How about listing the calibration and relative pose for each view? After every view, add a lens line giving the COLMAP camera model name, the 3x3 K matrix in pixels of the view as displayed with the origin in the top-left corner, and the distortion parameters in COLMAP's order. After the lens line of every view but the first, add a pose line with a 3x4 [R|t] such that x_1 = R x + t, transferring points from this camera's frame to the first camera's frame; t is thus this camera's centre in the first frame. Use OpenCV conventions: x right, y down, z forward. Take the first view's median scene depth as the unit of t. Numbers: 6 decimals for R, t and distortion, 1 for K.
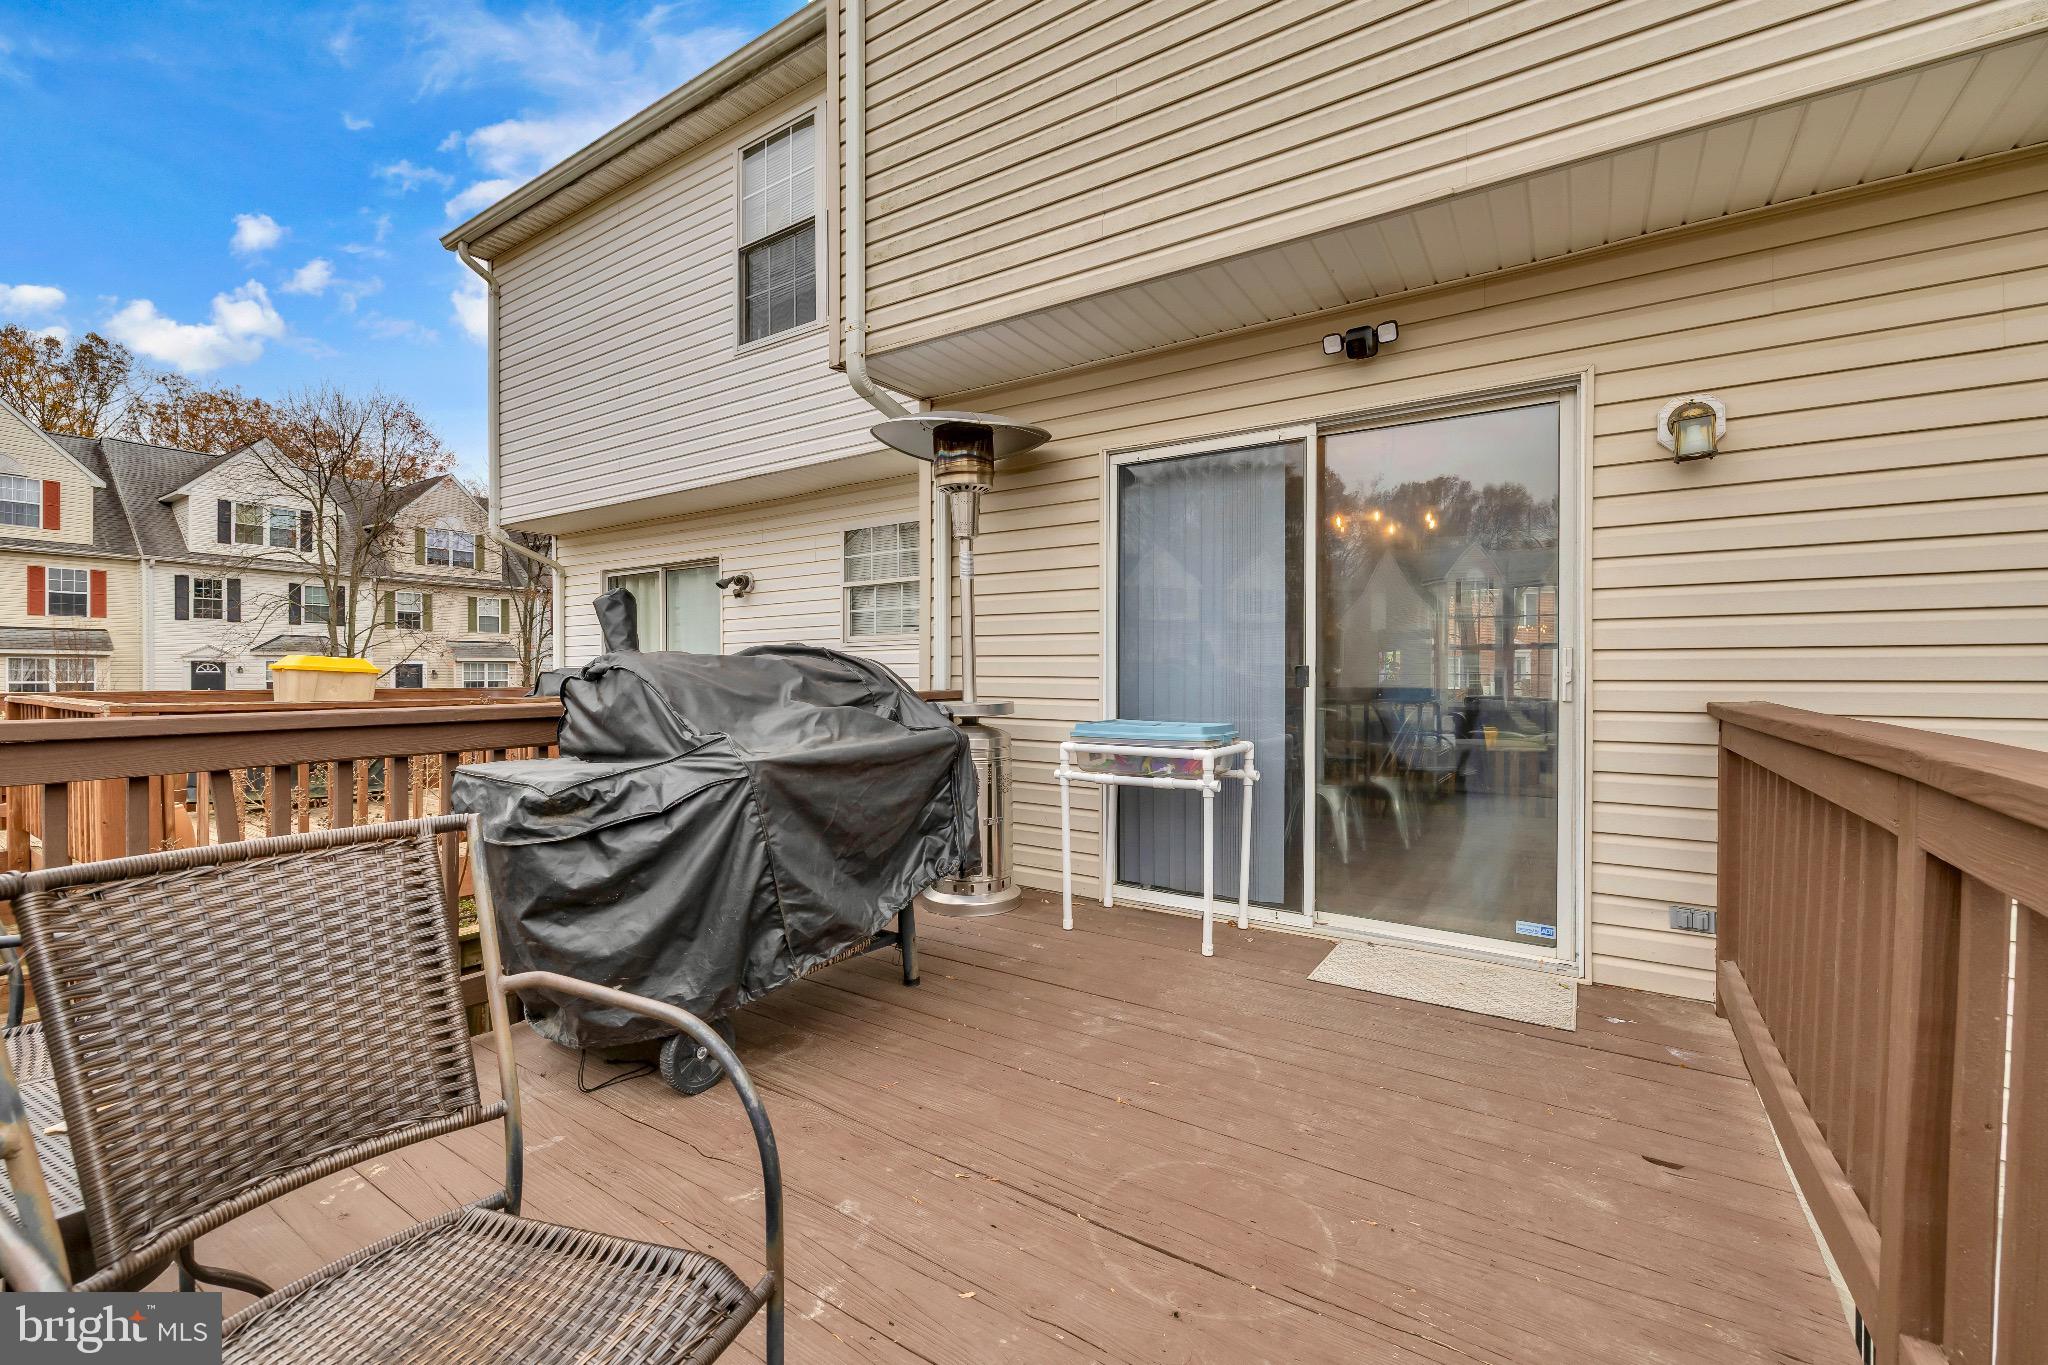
lens RADIAL K [[857.3, 0, 1017.3], [0, 857.3, 688.9], [0, 0, 1]] dist [0.000123, 0.000169]
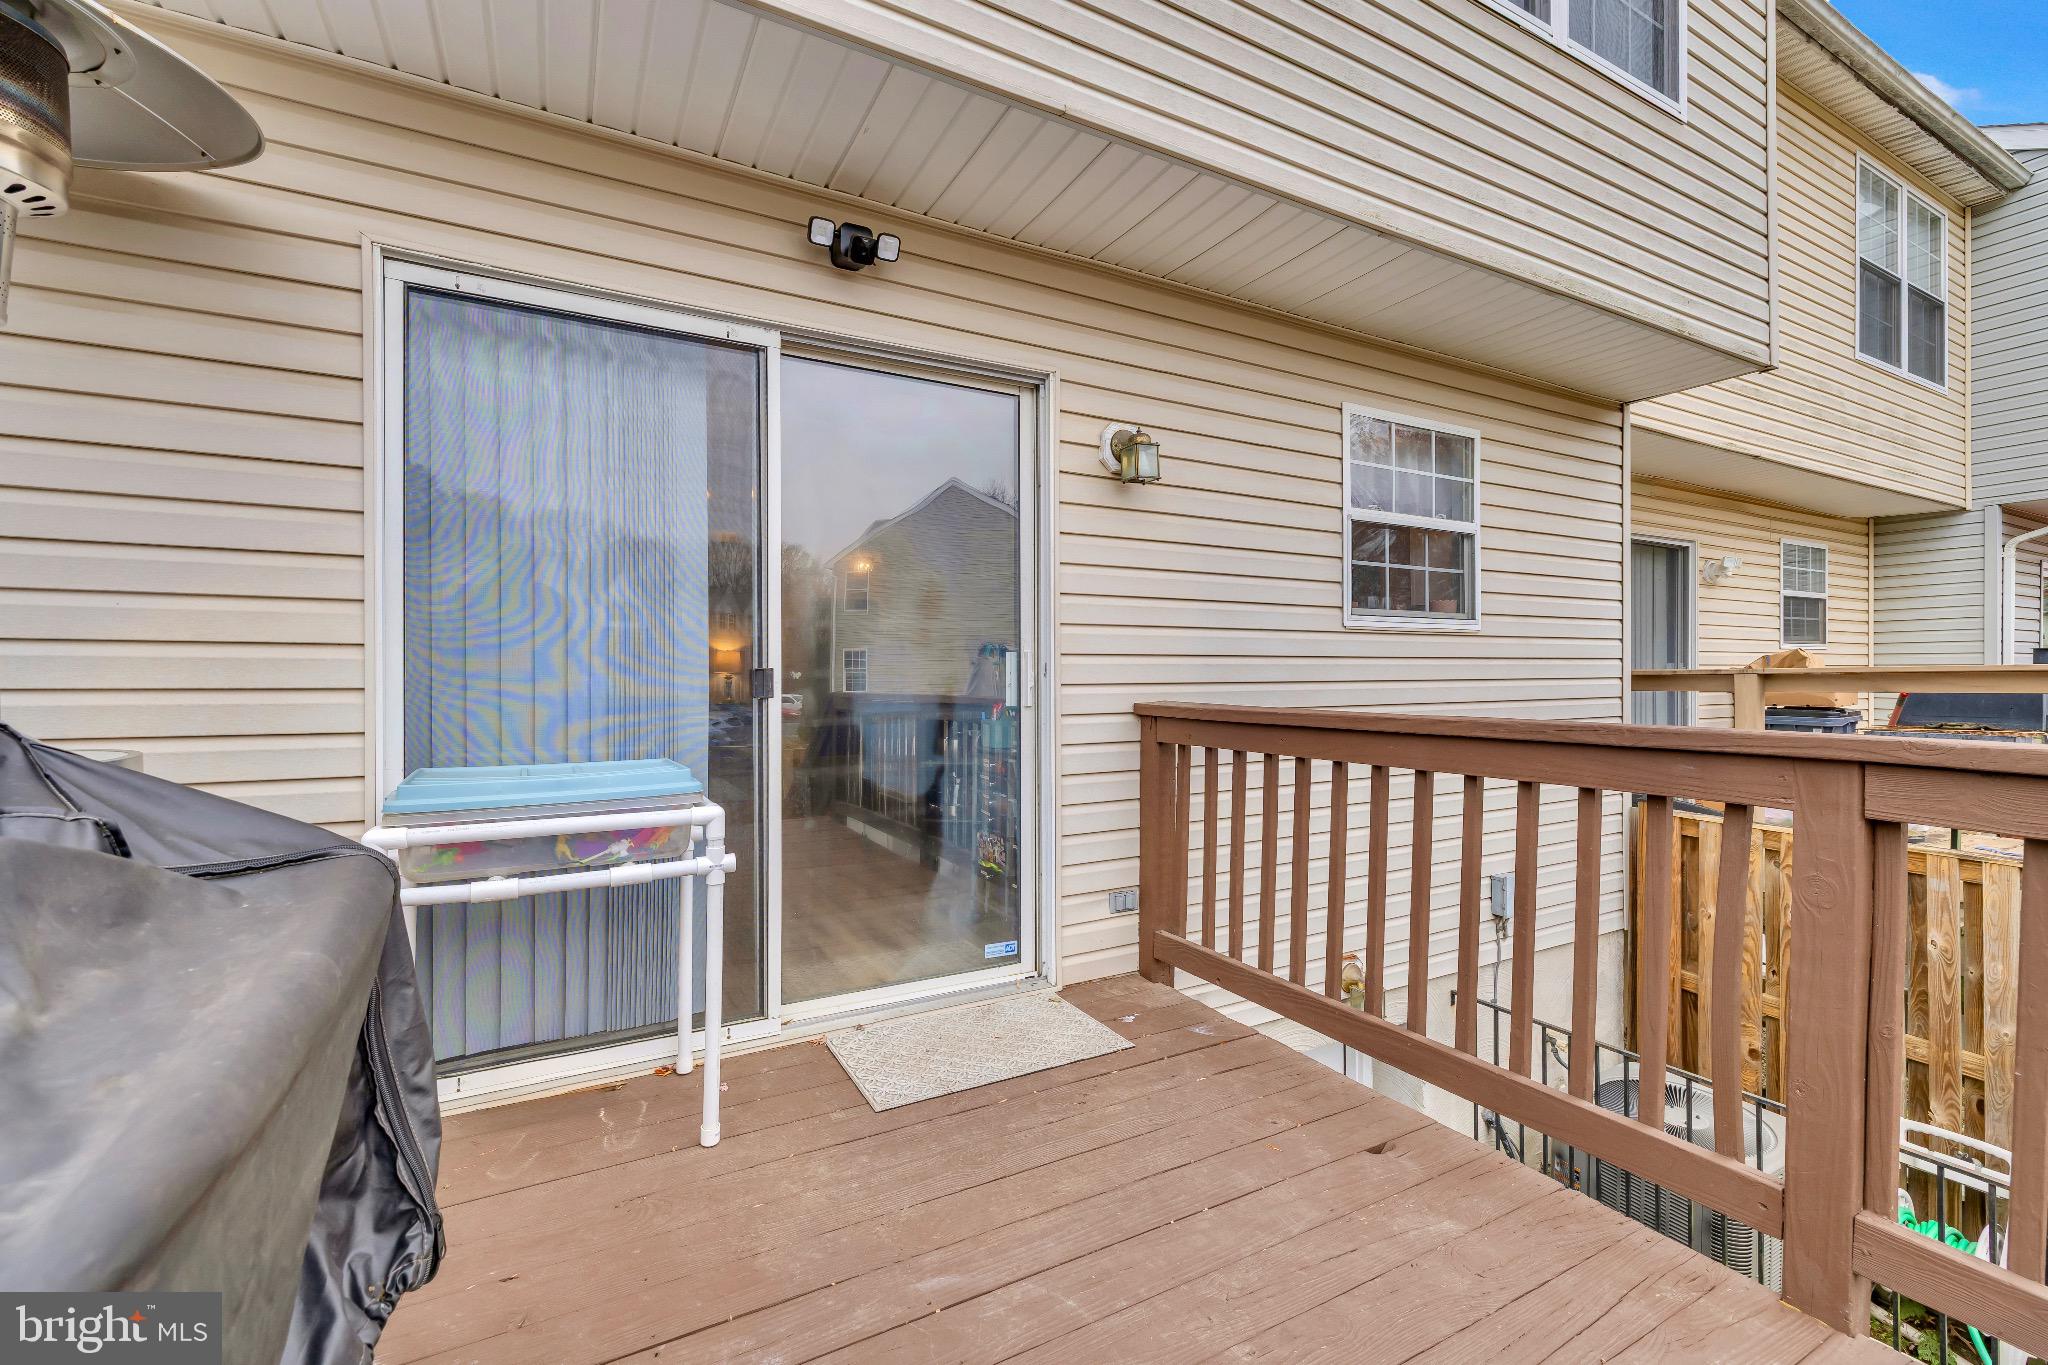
lens RADIAL K [[857.3, 0, 1016.5], [0, 857.3, 685.0], [0, 0, 1]] dist [0.000123, 0.000169]
pose [[0.462832, -0.011375, 0.886373, -0.226143], [0.019049, 0.999814, 0.002884, -0.013153], [-0.886241, 0.015550, 0.462963, 0.552973]]
